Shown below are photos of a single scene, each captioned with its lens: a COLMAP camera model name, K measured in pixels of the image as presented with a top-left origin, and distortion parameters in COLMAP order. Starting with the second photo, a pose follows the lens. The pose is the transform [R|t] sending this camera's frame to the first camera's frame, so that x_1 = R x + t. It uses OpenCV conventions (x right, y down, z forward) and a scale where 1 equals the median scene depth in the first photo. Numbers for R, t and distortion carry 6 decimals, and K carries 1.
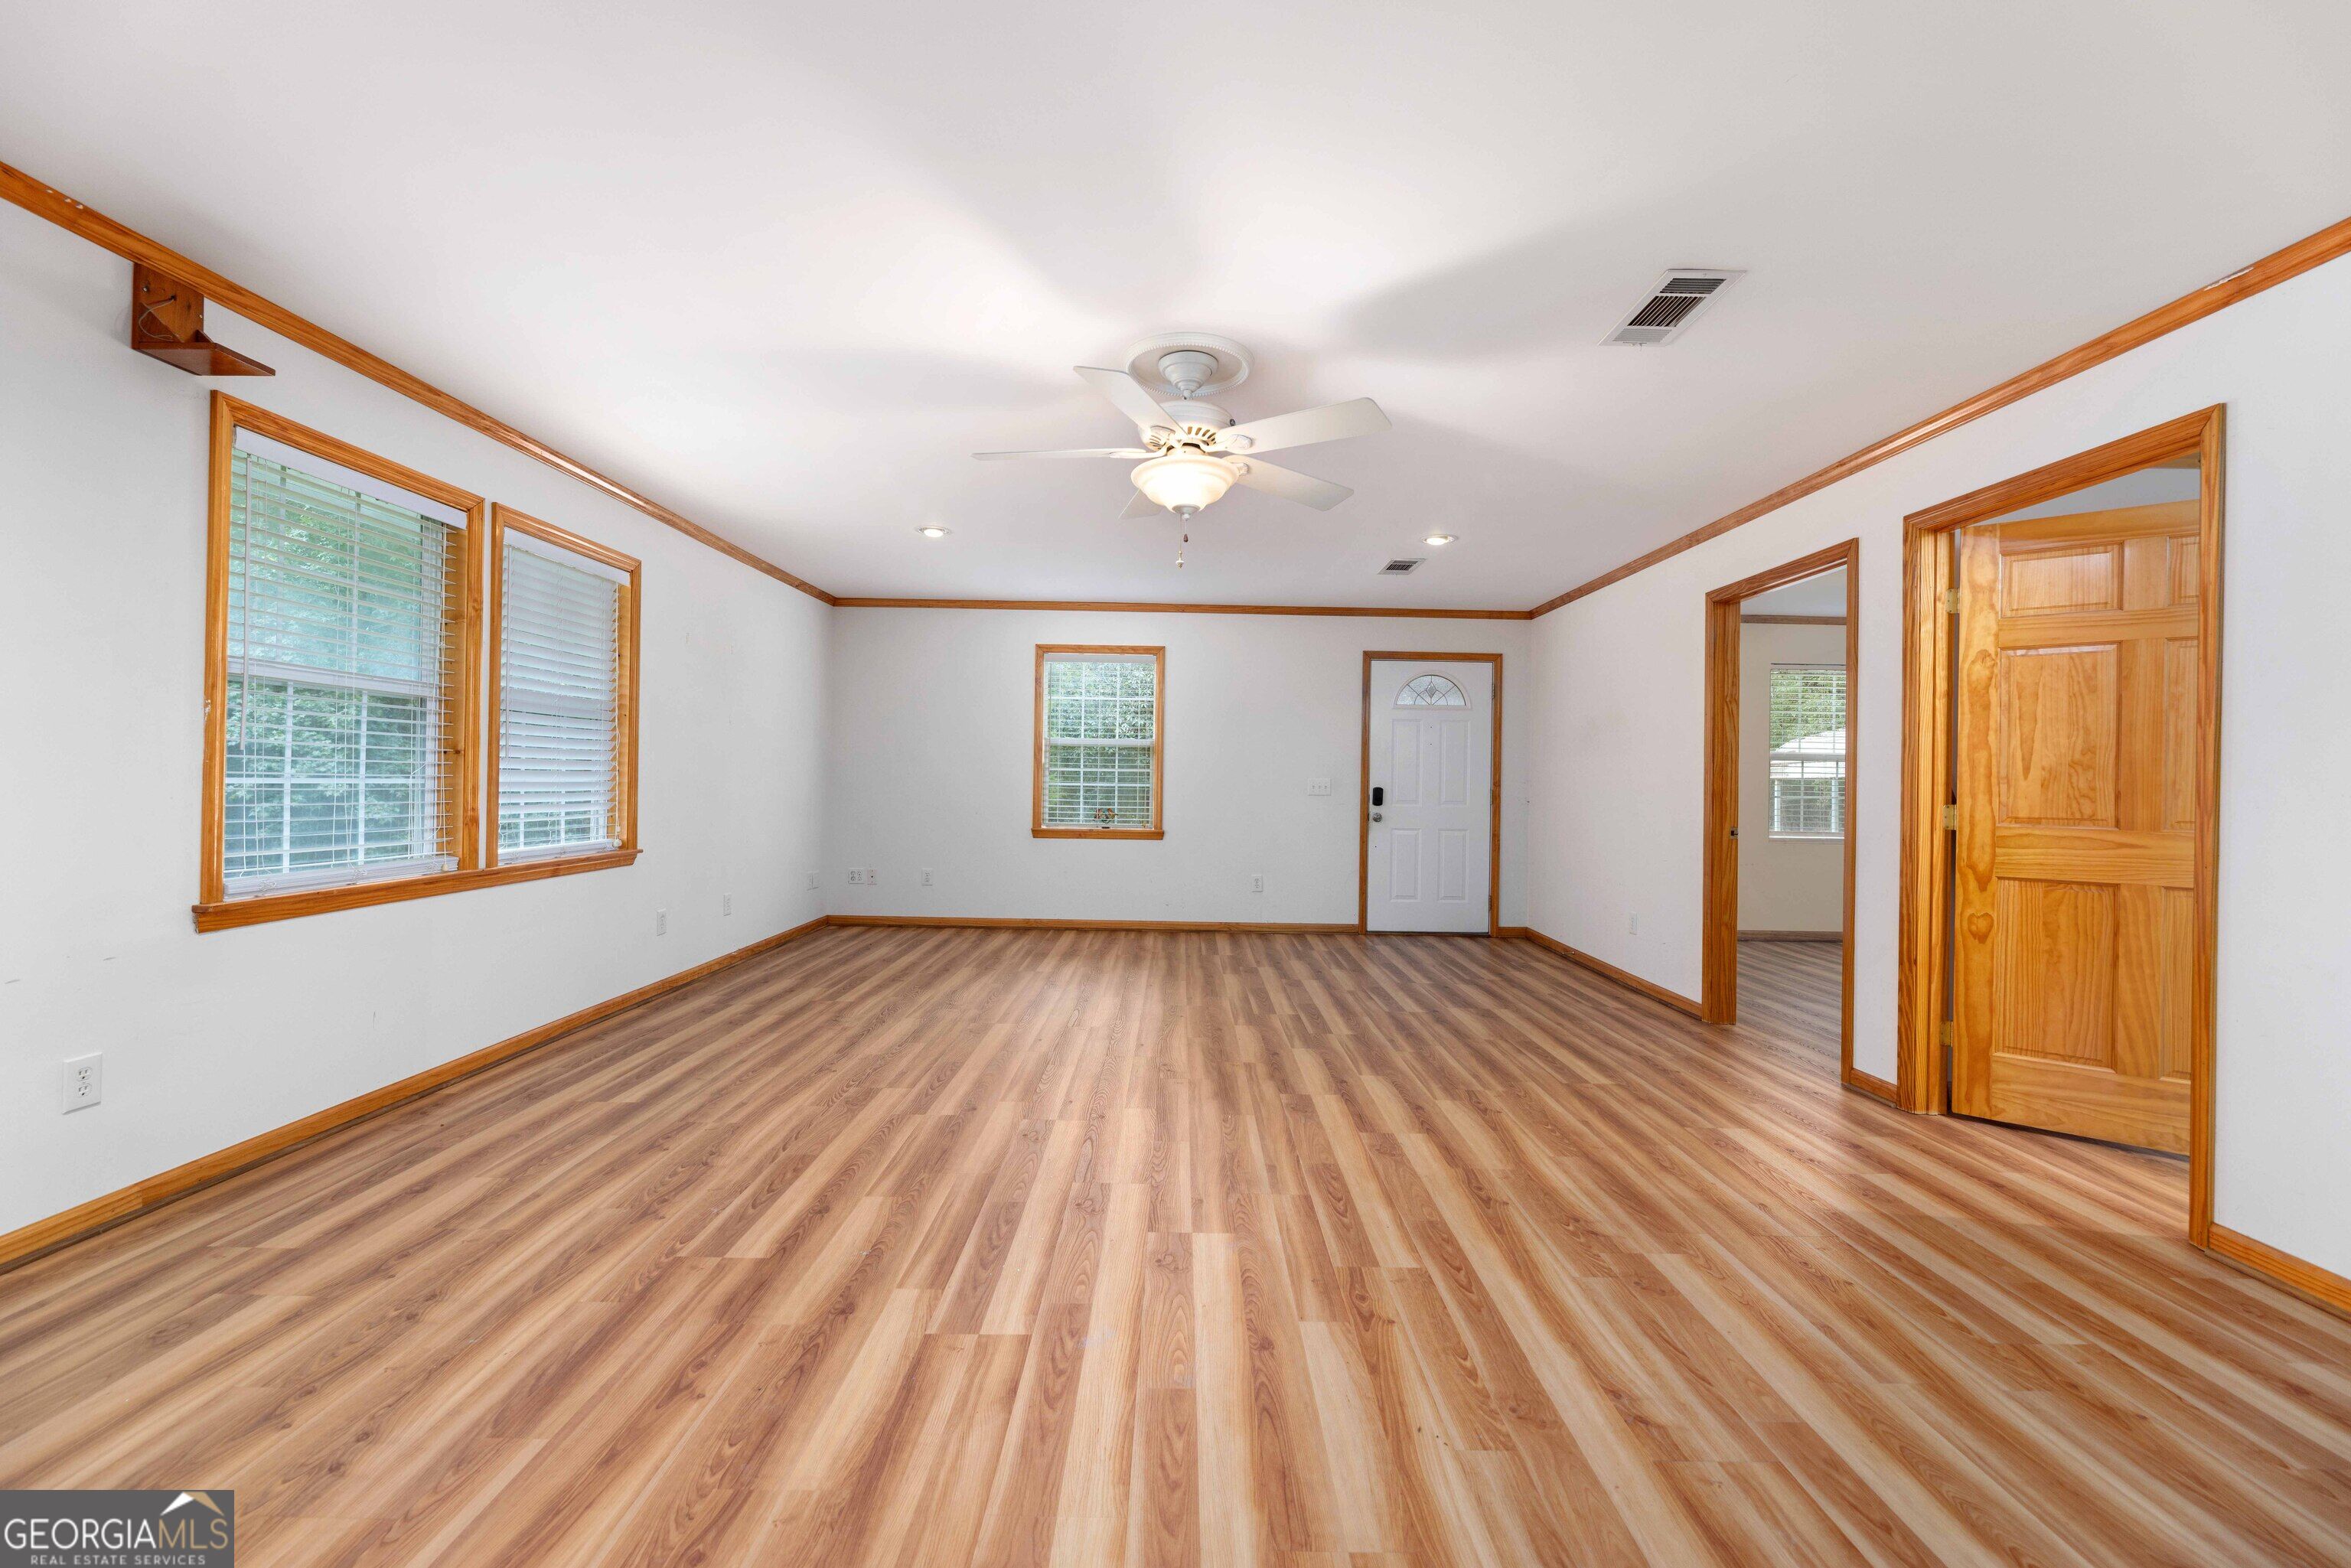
lens RADIAL K [[946.1, 0, 1144.6], [0, 946.1, 770.9], [0, 0, 1]] dist [-0.003844, 0.002479]
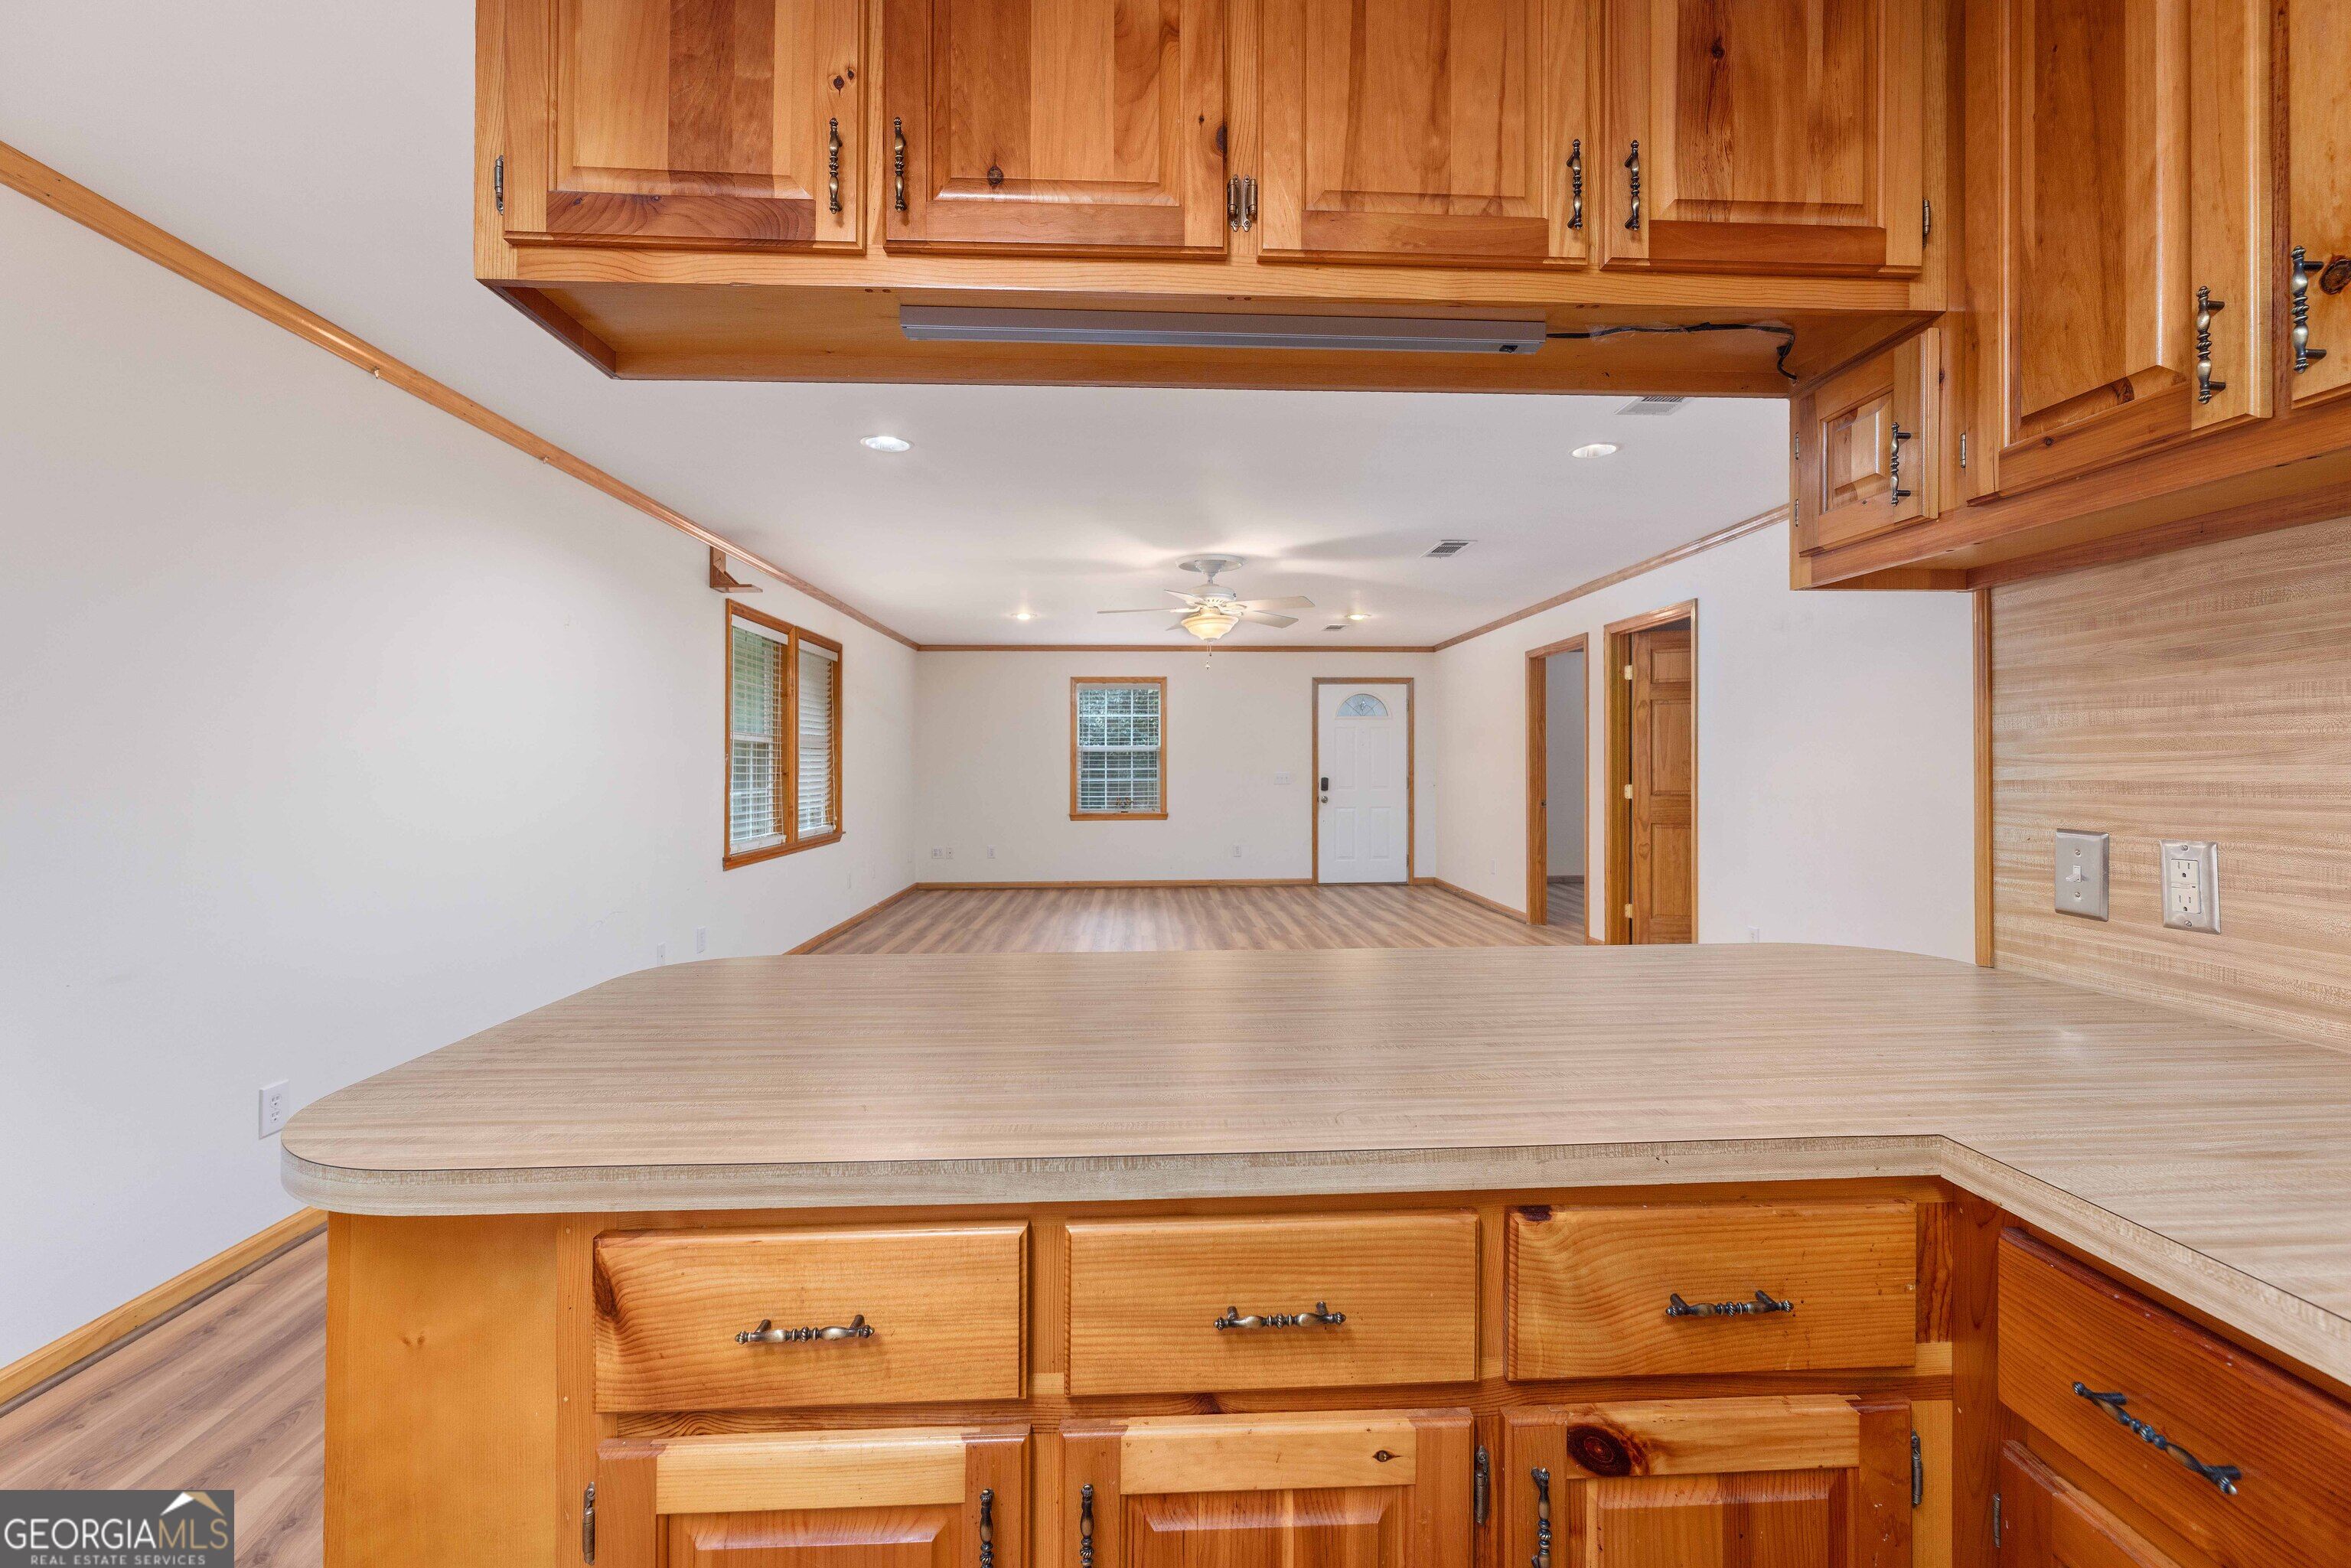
lens RADIAL K [[946.1, 0, 1147.4], [0, 946.1, 768.0], [0, 0, 1]] dist [-0.003844, 0.002479]
pose [[0.998897, -0.020741, 0.042114, -0.136534], [0.020299, 0.999734, 0.010911, -0.034519], [-0.042329, -0.010044, 0.999053, -0.734208]]
